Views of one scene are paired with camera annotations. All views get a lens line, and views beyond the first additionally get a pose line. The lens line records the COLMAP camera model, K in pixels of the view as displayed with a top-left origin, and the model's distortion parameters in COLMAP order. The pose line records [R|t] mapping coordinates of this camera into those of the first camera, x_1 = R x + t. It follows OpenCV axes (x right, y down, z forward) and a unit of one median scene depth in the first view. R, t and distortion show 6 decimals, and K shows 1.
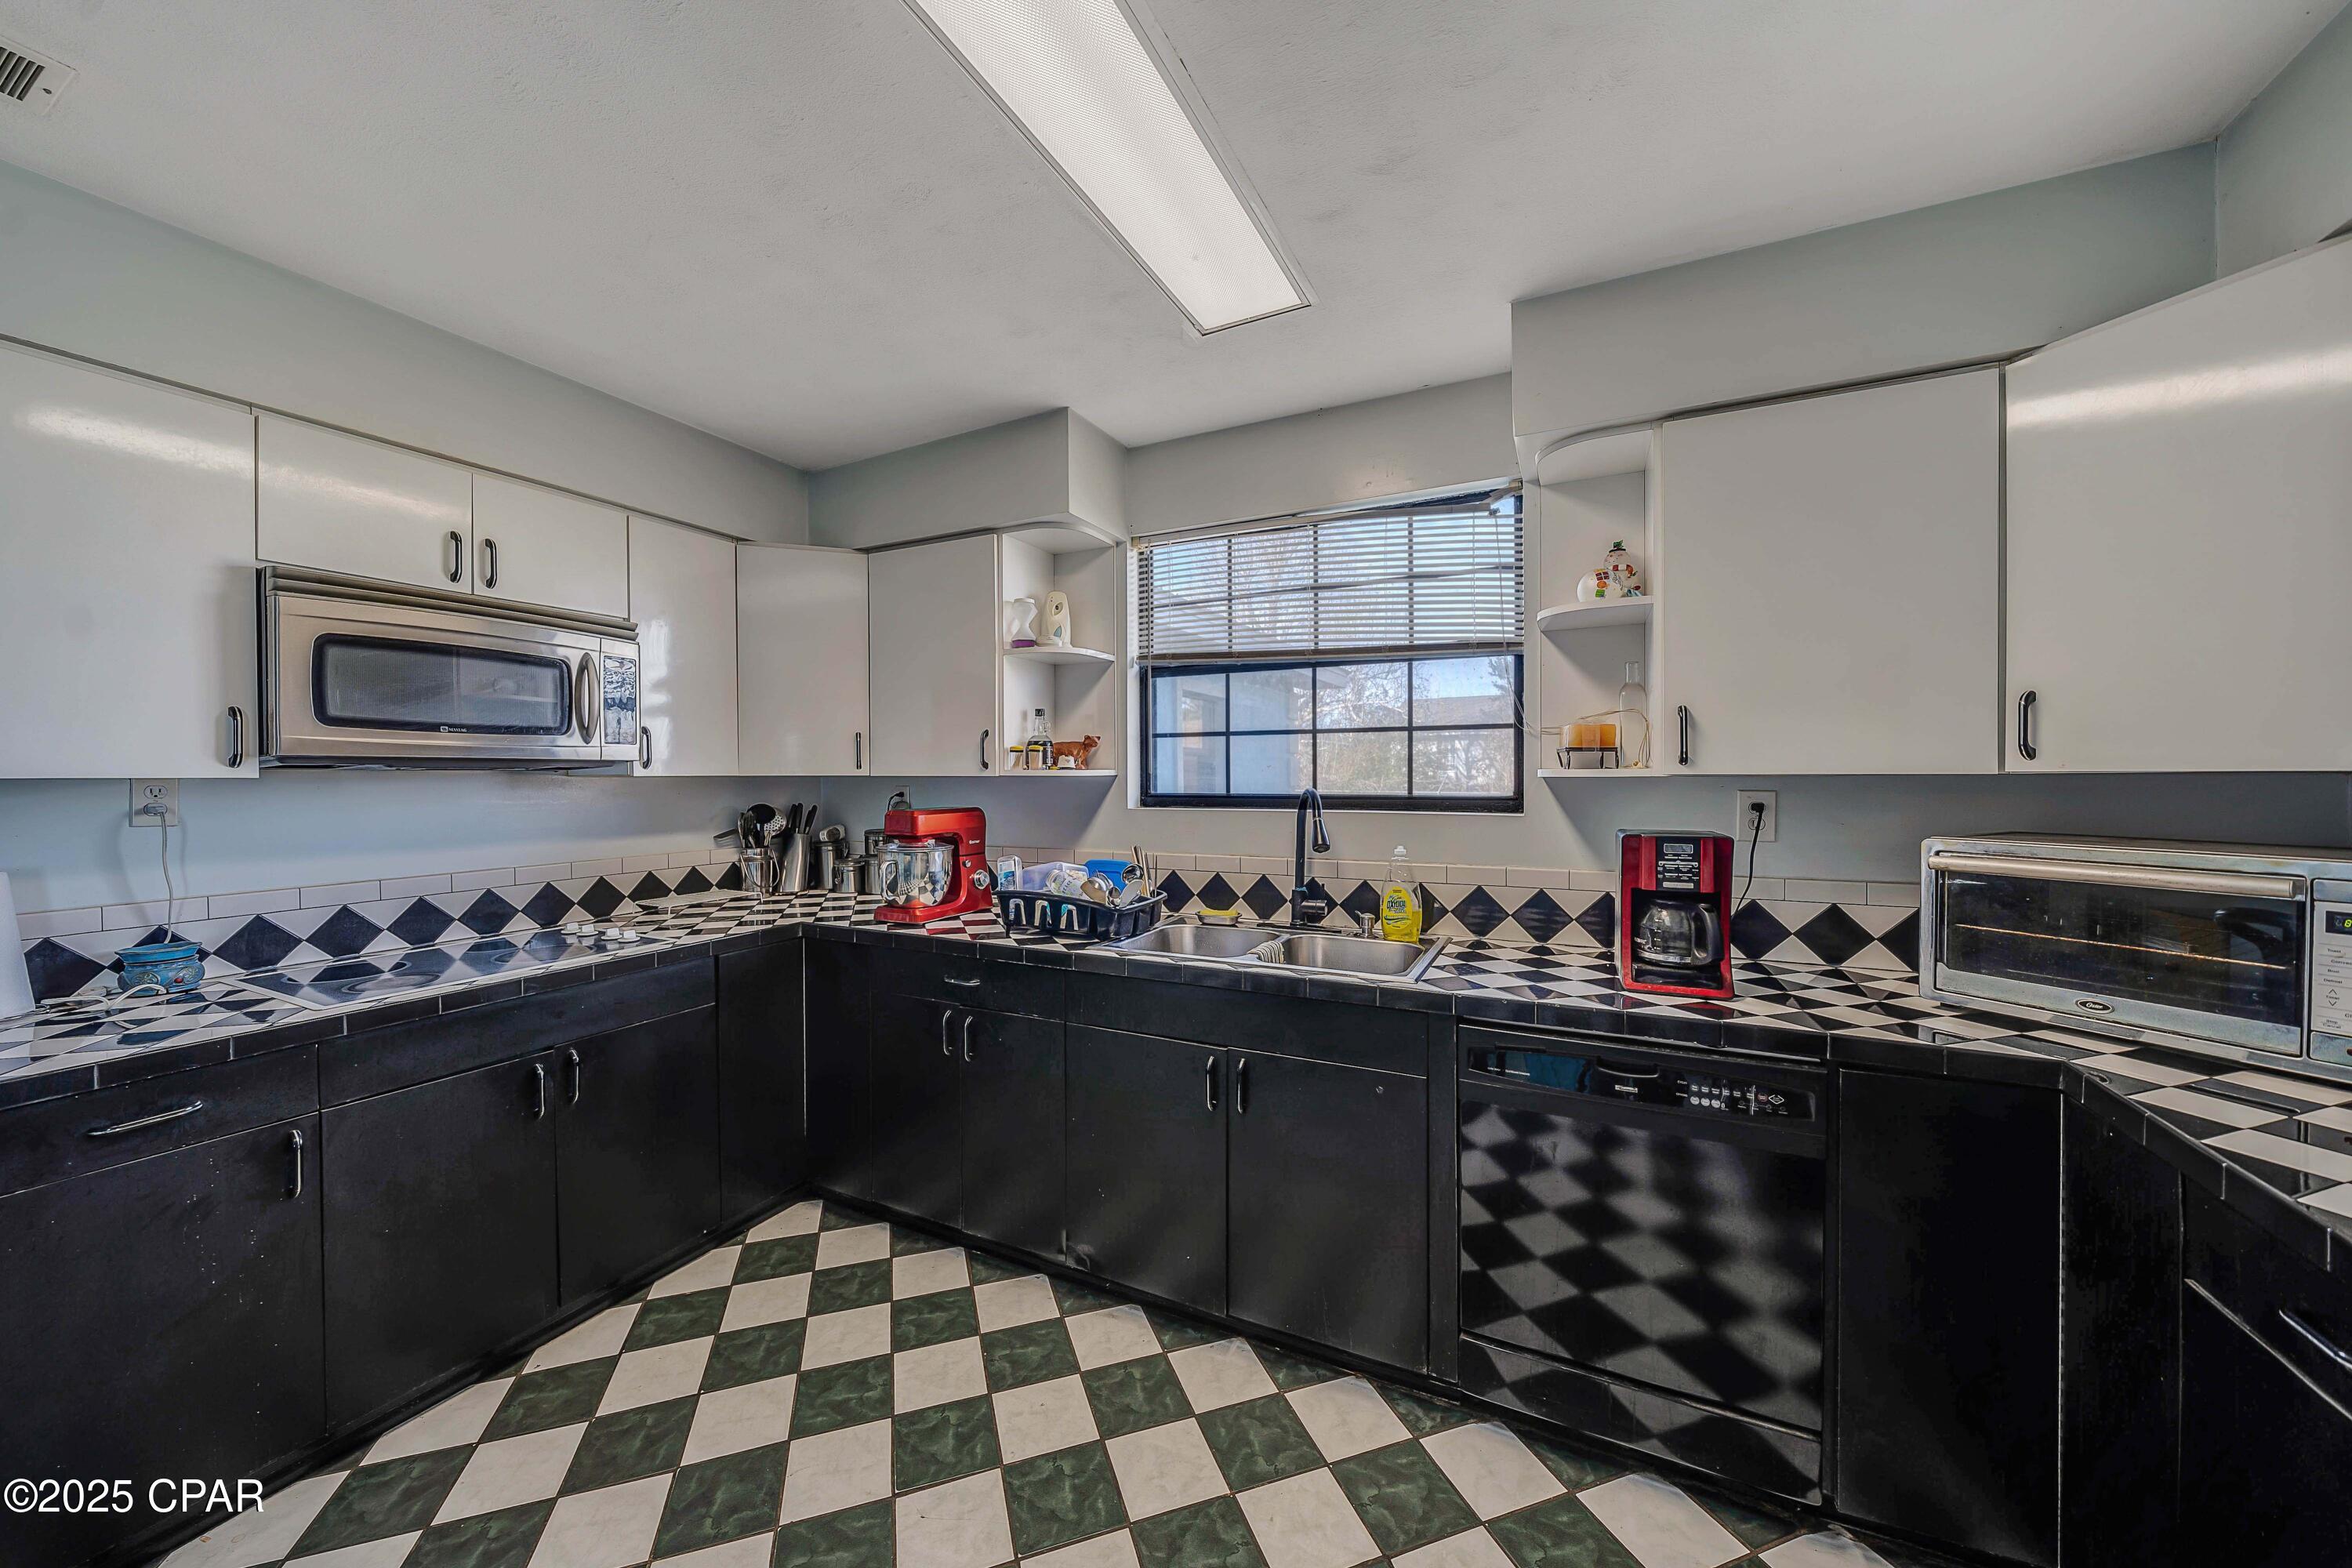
lens RADIAL K [[845.0, 0, 1176.0], [0, 845.0, 784.0], [0, 0, 1]] dist [0.000017, -0.000090]
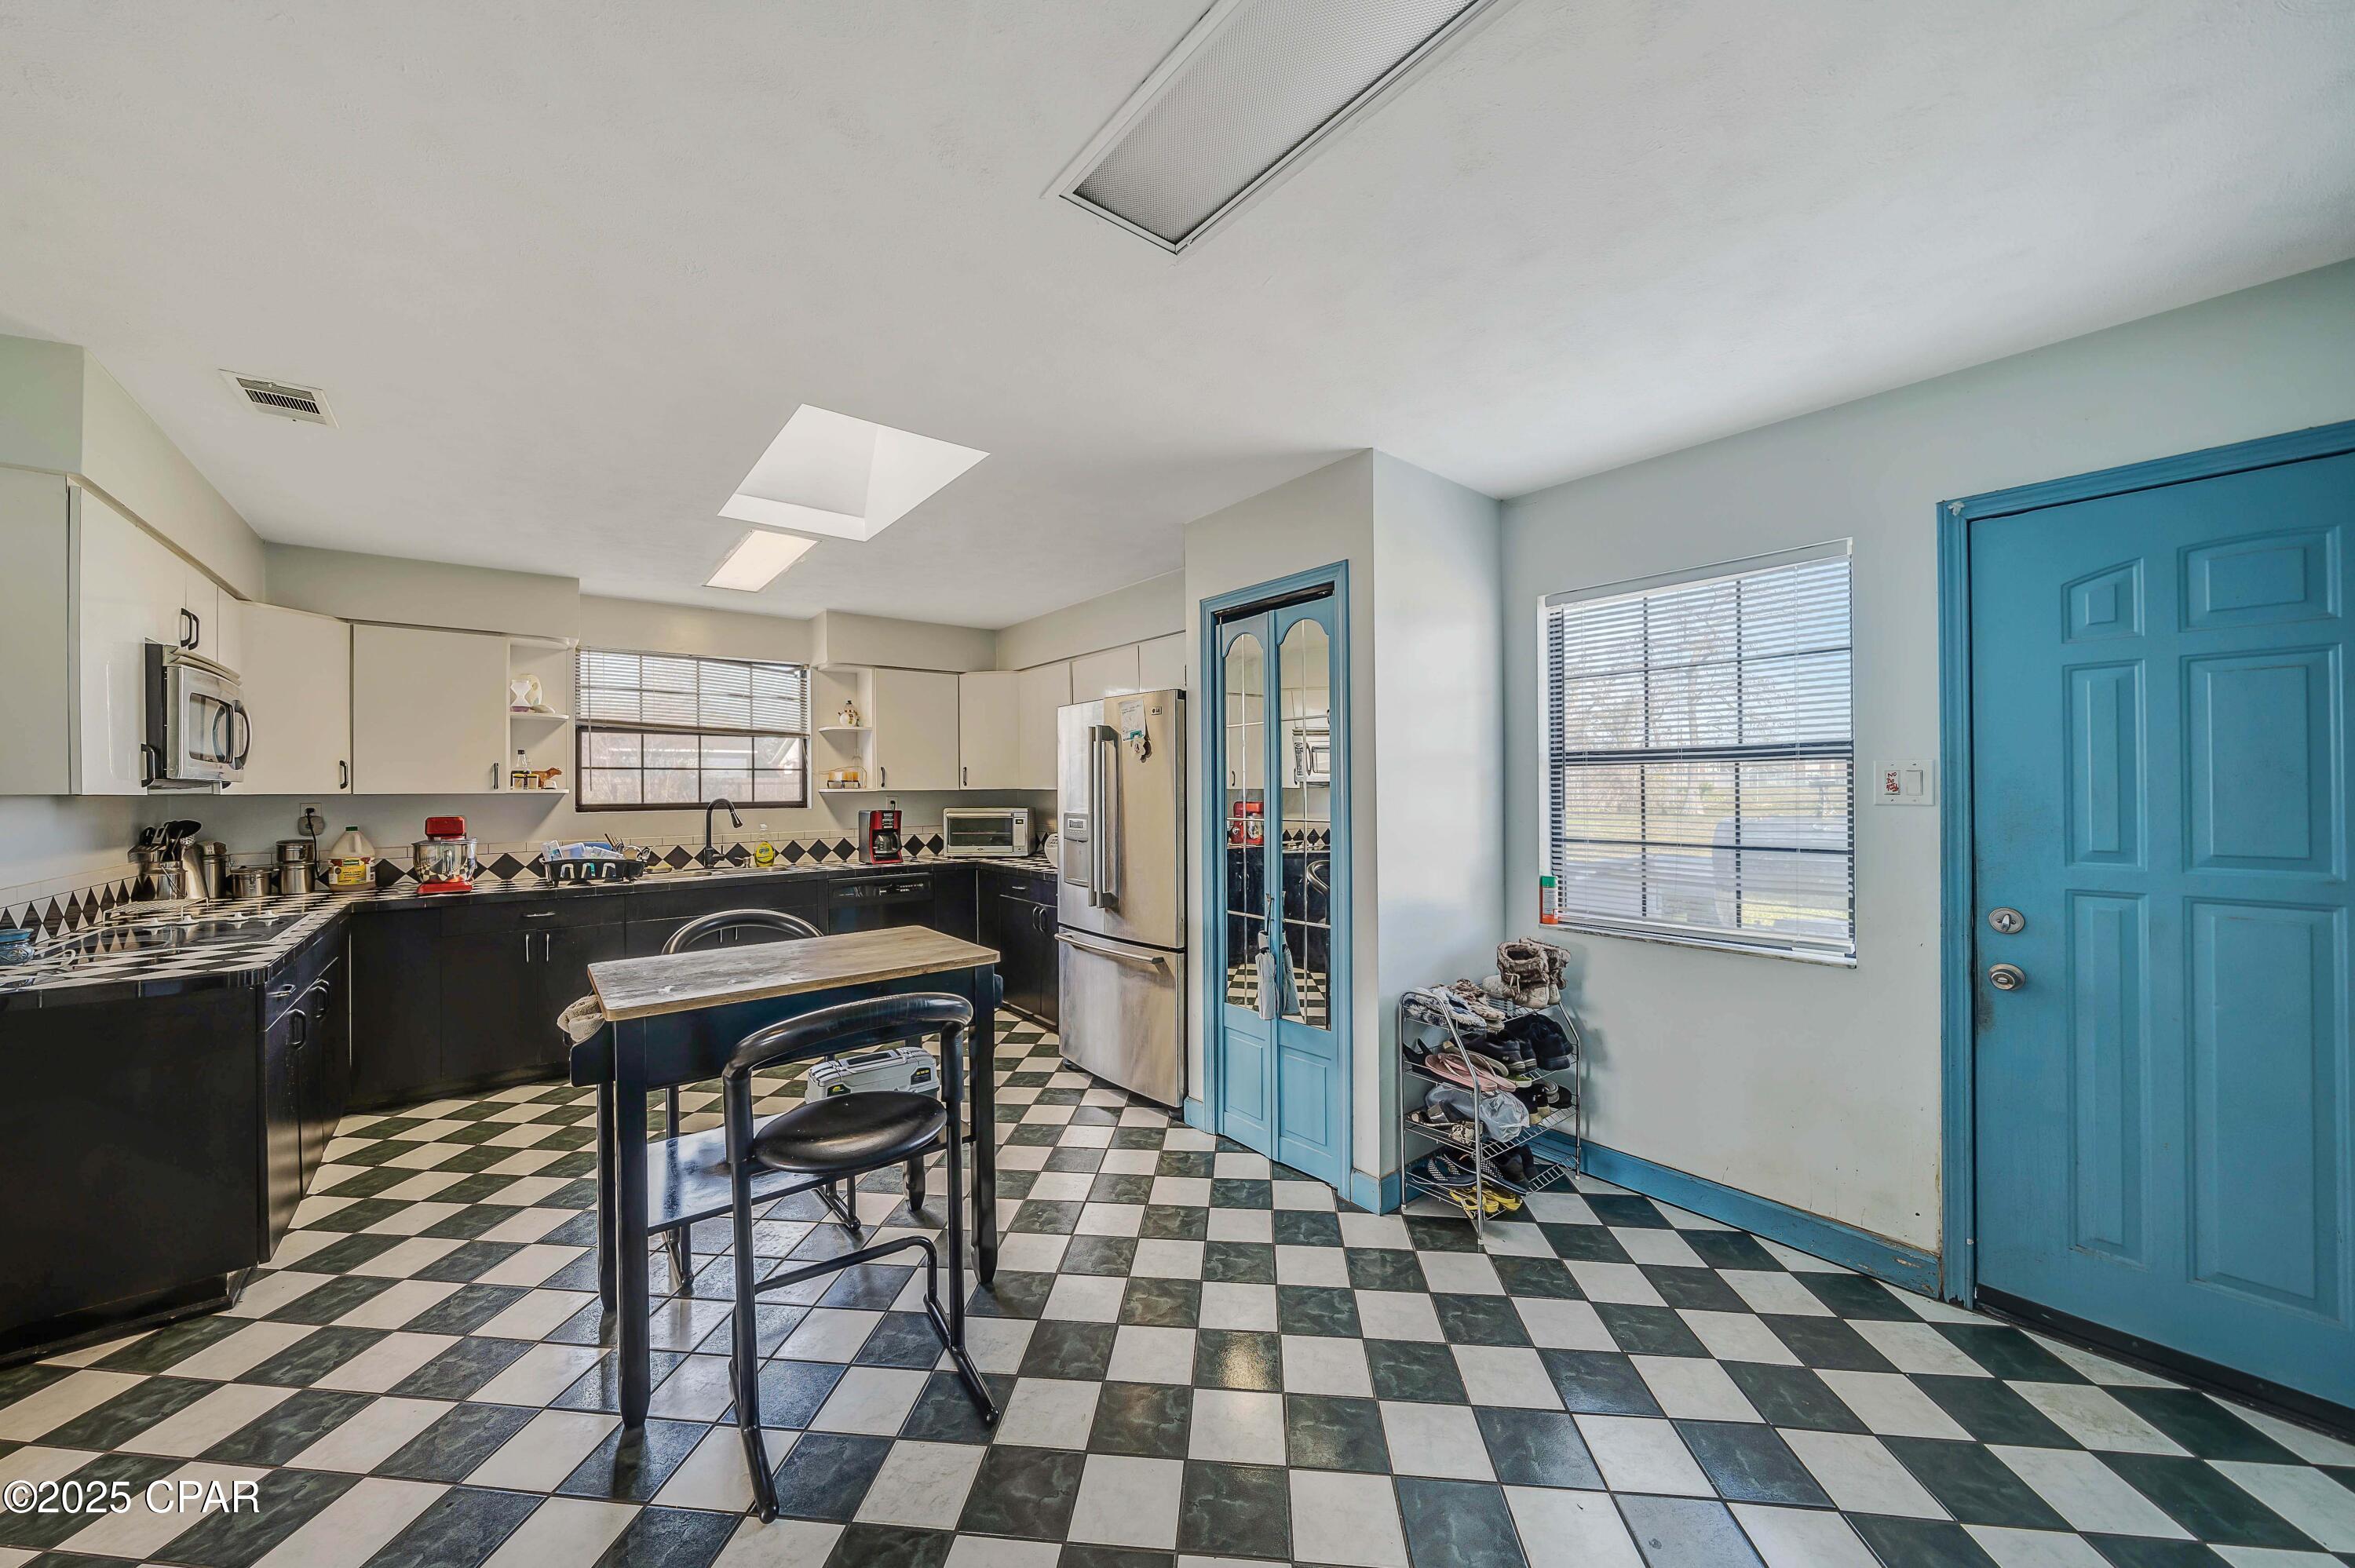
lens RADIAL K [[826.5, 0, 1161.1], [0, 826.5, 784.6], [0, 0, 1]] dist [-0.000218, -0.000007]
pose [[0.417425, 0.005577, 0.908694, -1.170206], [0.020704, 0.999663, -0.015647, 0.024558], [-0.908475, 0.025345, 0.417169, -0.777192]]
